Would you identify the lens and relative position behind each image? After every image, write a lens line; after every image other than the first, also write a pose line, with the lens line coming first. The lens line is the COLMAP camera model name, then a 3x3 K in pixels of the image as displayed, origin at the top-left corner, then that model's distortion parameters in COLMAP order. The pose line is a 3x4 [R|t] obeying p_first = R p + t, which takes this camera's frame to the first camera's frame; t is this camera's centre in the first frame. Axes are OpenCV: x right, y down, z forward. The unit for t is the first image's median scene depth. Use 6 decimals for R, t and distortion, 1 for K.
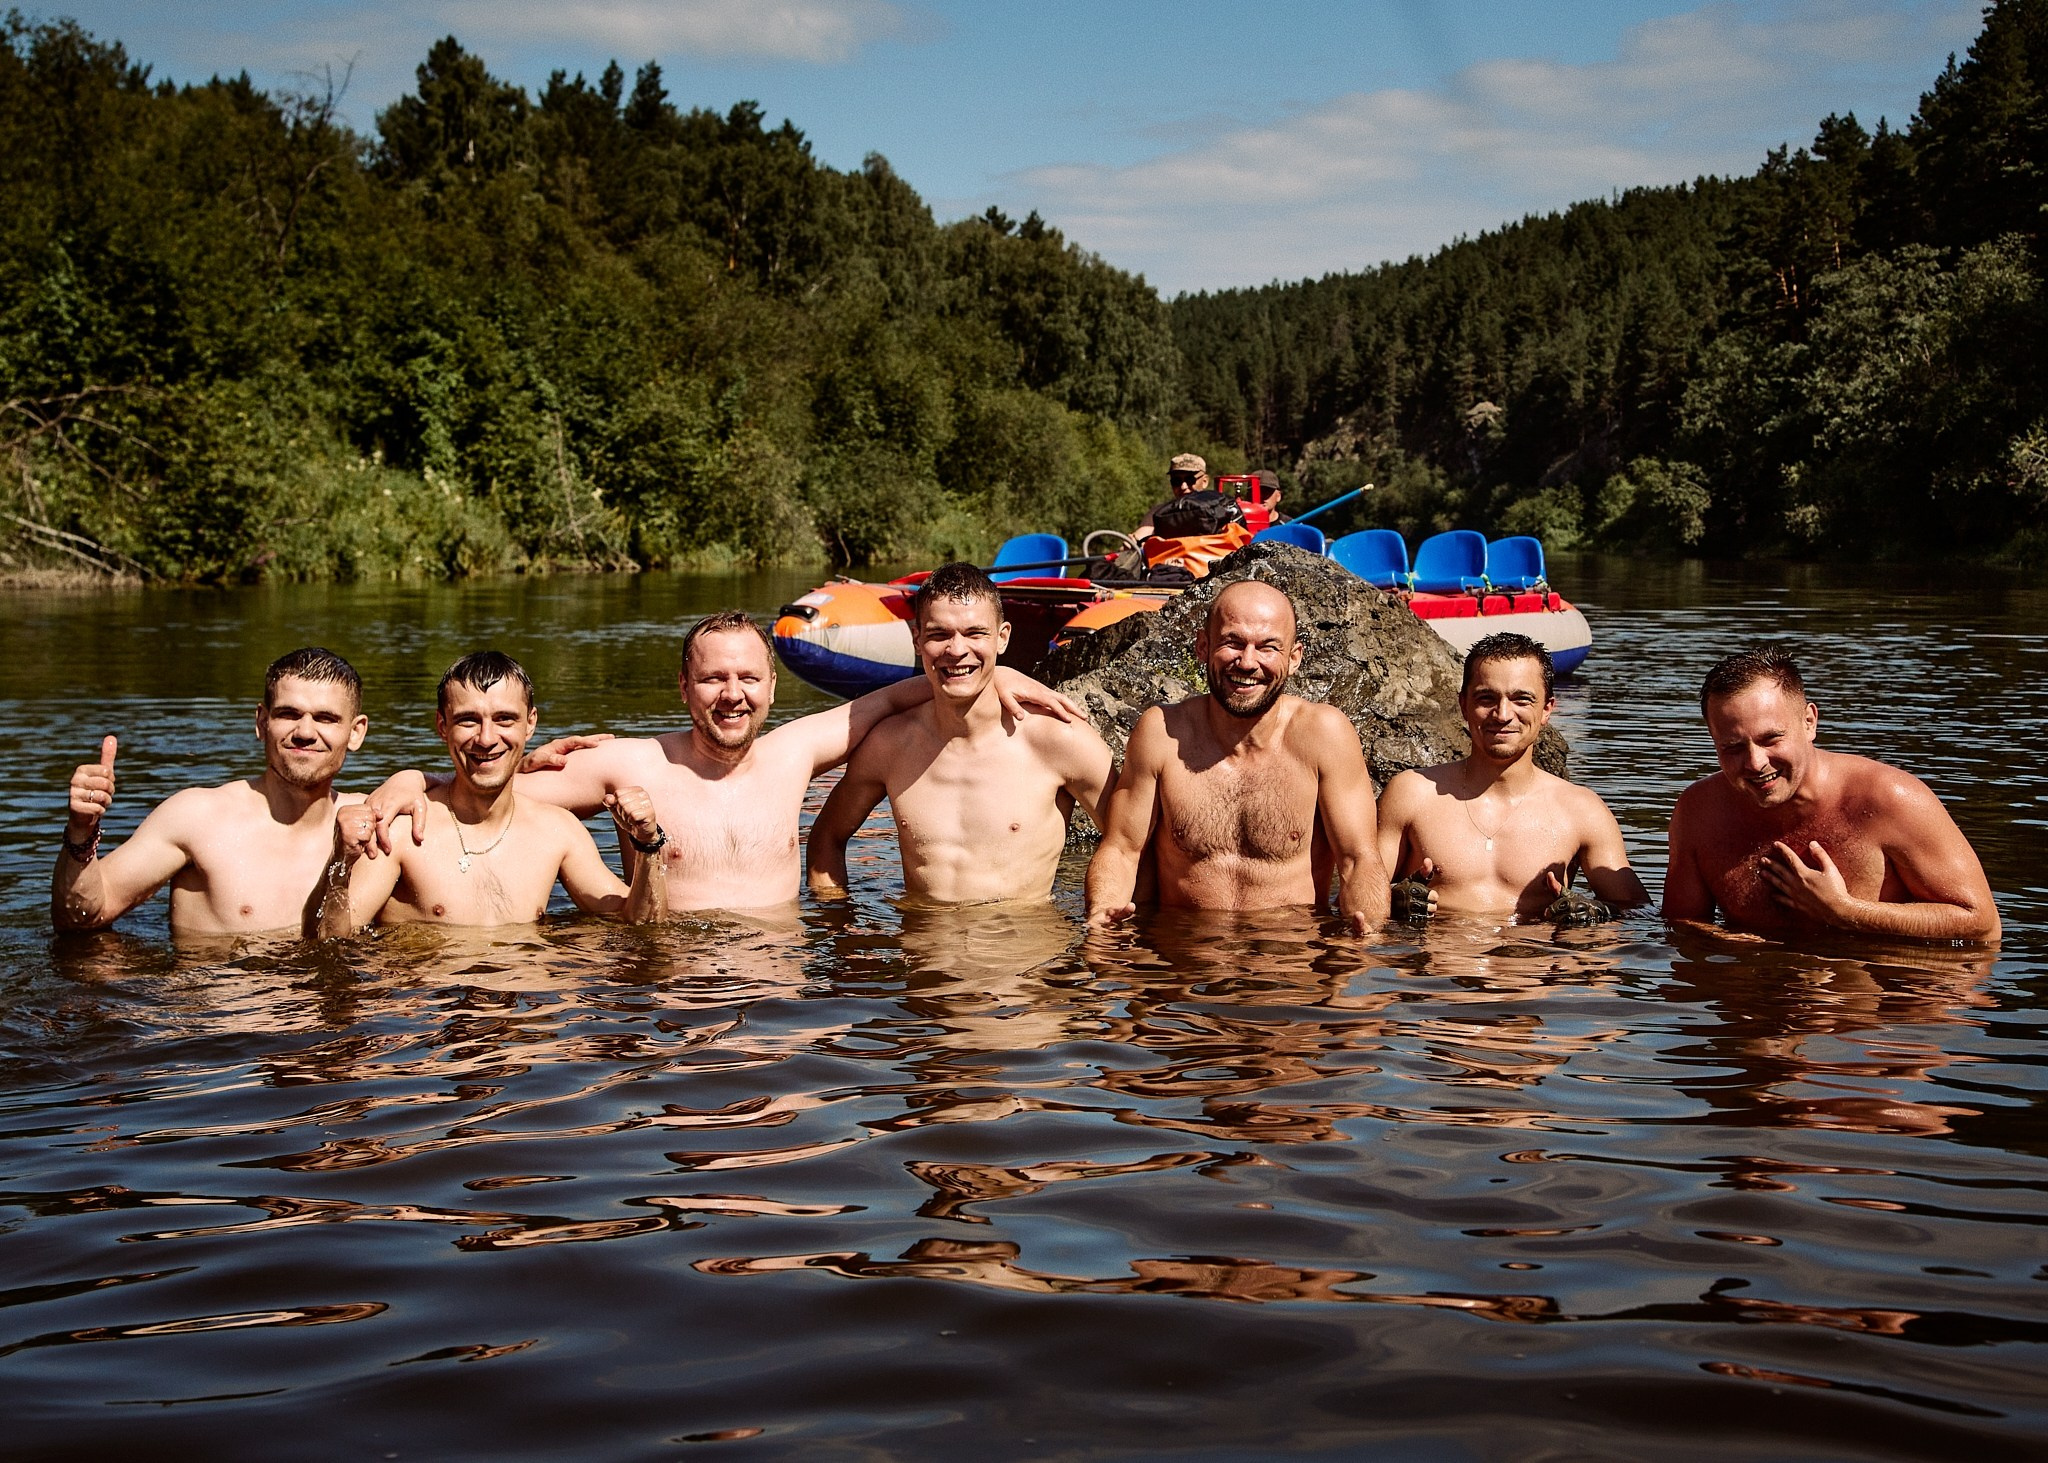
lens RADIAL K [[2060.1, 0, 1095.4], [0, 2060.1, 736.8], [0, 0, 1]] dist [-0.087442, 0.151511]
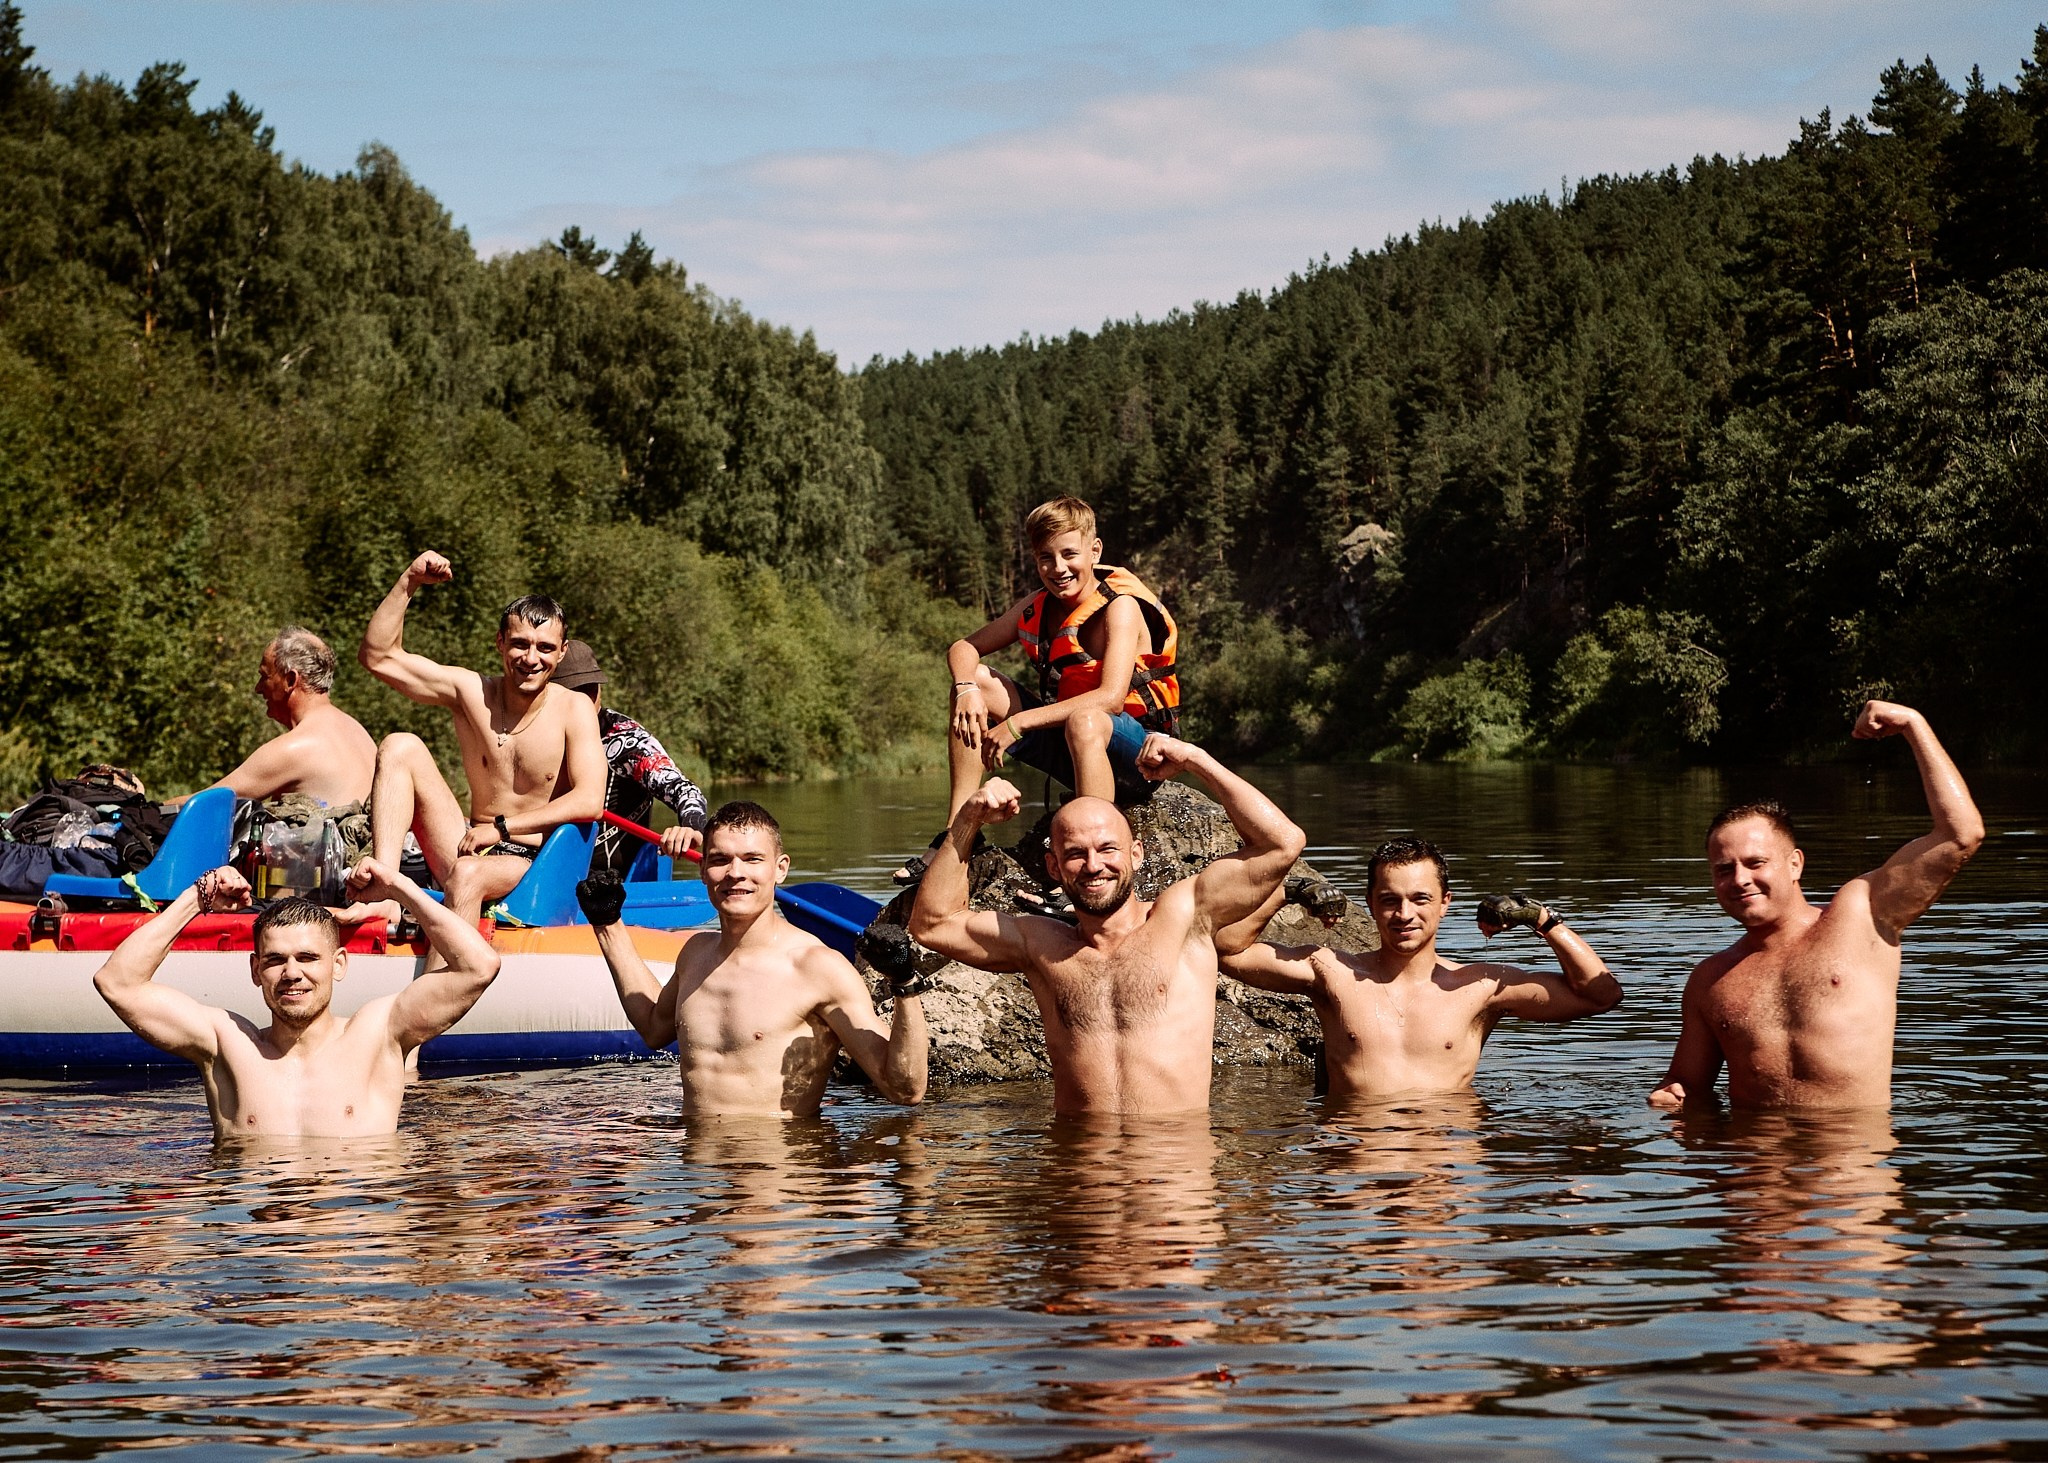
lens RADIAL K [[2904.0, 0, 968.3], [0, 2904.0, 754.4], [0, 0, 1]] dist [0.012049, 0.293580]
pose [[0.998432, -0.023819, 0.050652, 0.021694], [0.028657, 0.994868, -0.097039, -0.010935], [-0.048081, 0.098339, 0.993991, 0.131788]]
